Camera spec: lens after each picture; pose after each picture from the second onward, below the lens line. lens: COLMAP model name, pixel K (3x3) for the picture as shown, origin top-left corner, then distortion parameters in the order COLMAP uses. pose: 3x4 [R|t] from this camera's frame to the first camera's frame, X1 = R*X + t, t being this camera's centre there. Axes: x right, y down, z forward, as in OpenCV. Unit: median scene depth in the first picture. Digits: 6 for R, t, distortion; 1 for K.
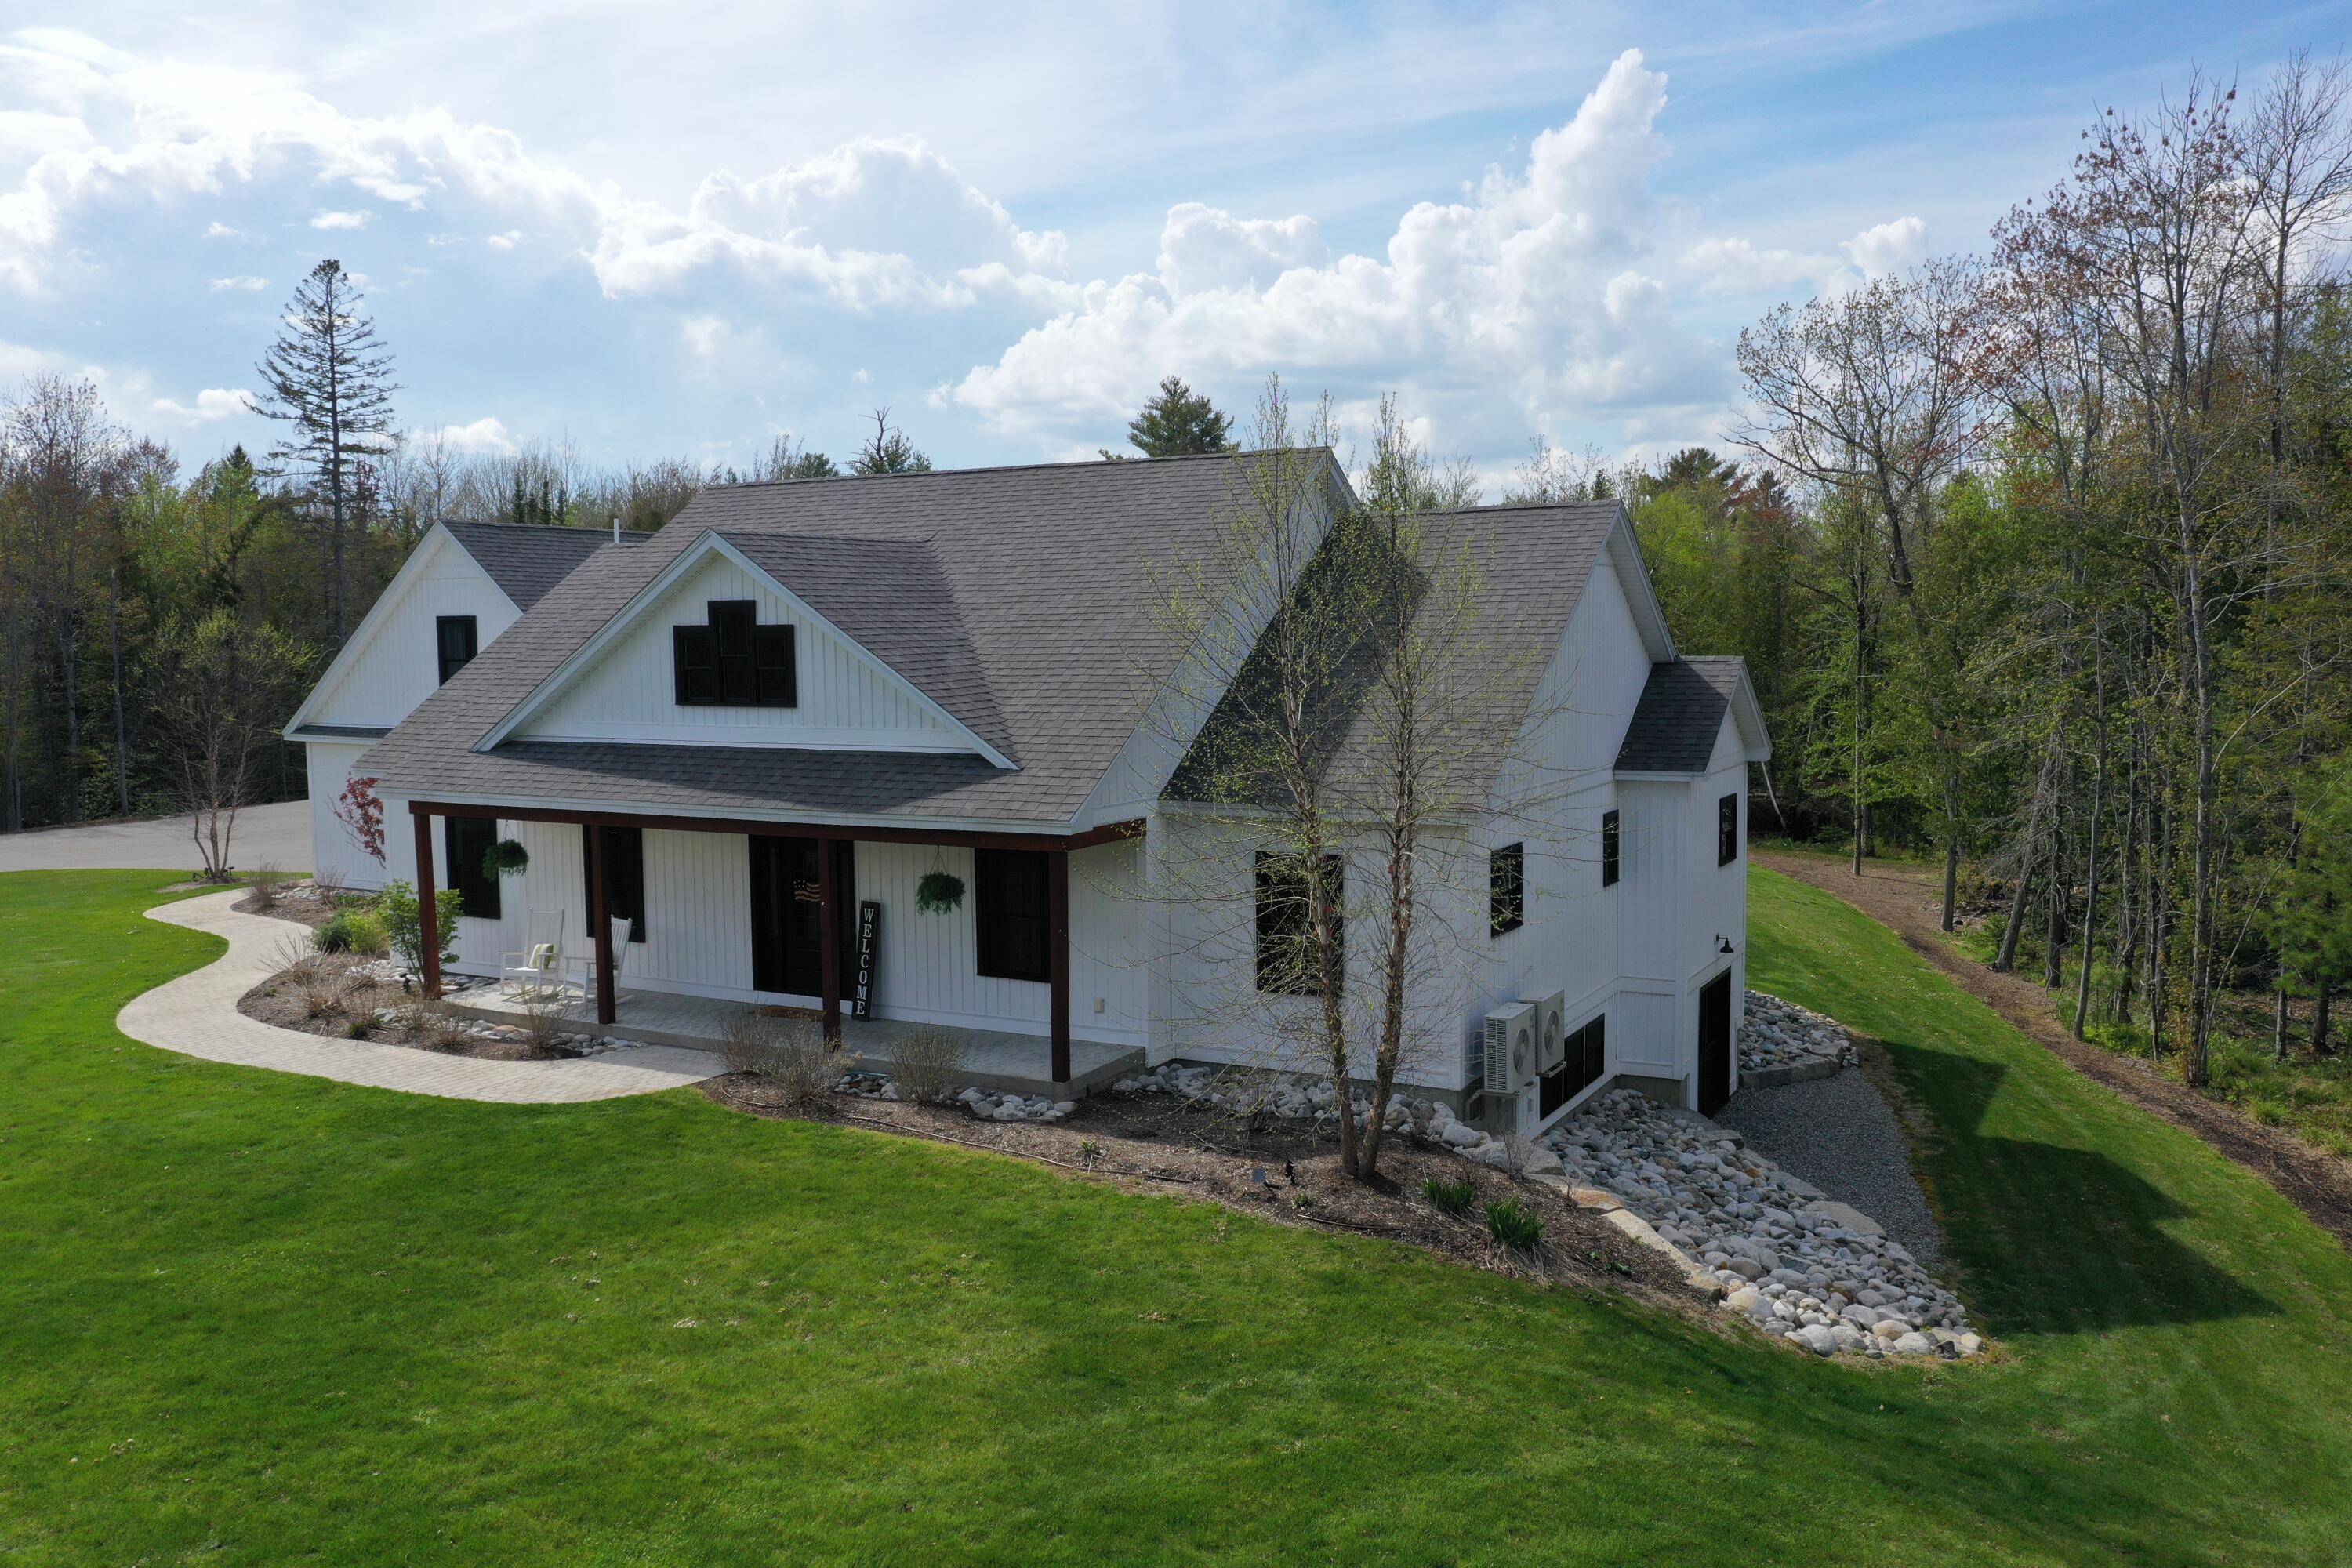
lens RADIAL K [[1896.5, 0, 1176.0], [0, 1896.5, 784.0], [0, 0, 1]] dist [0.001529, 0.000965]
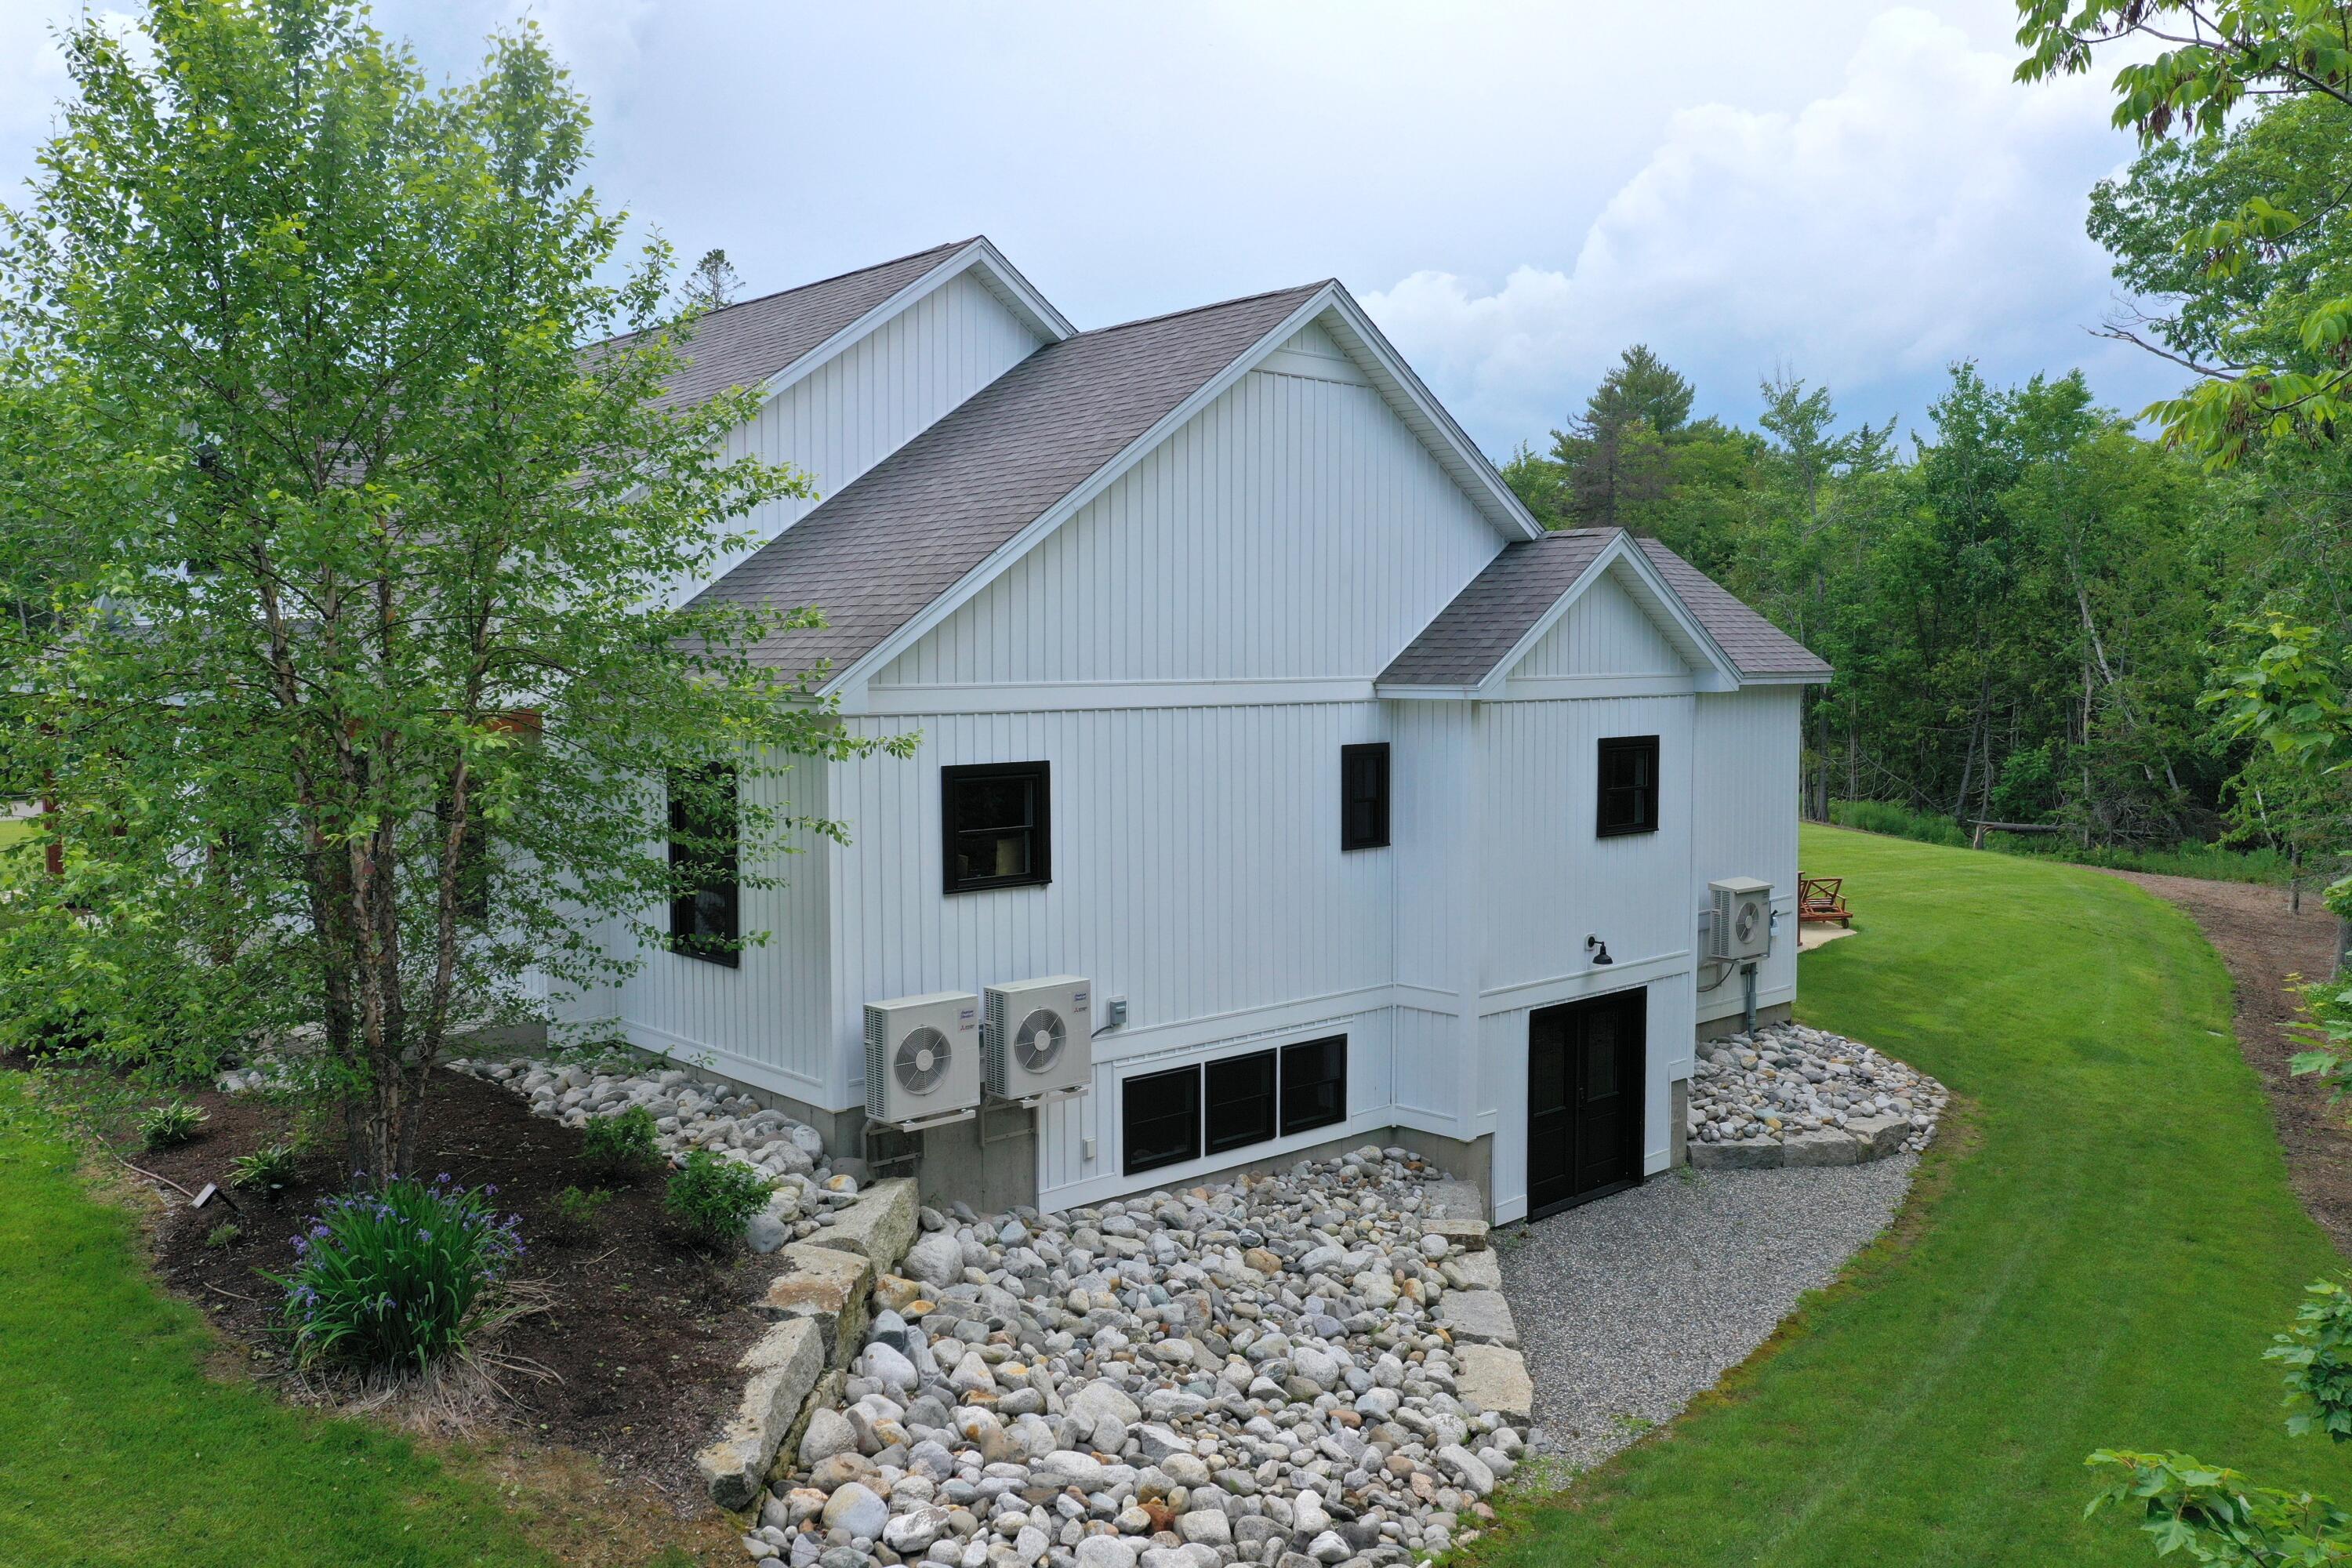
lens RADIAL K [[1835.0, 0, 1166.2], [0, 1835.0, 826.5], [0, 0, 1]] dist [0.002052, 0.004185]
pose [[0.936606, 0.040826, -0.347999, 0.391844], [-0.037080, 0.999160, 0.017421, 0.036268], [0.348418, -0.003413, 0.937333, 0.347341]]
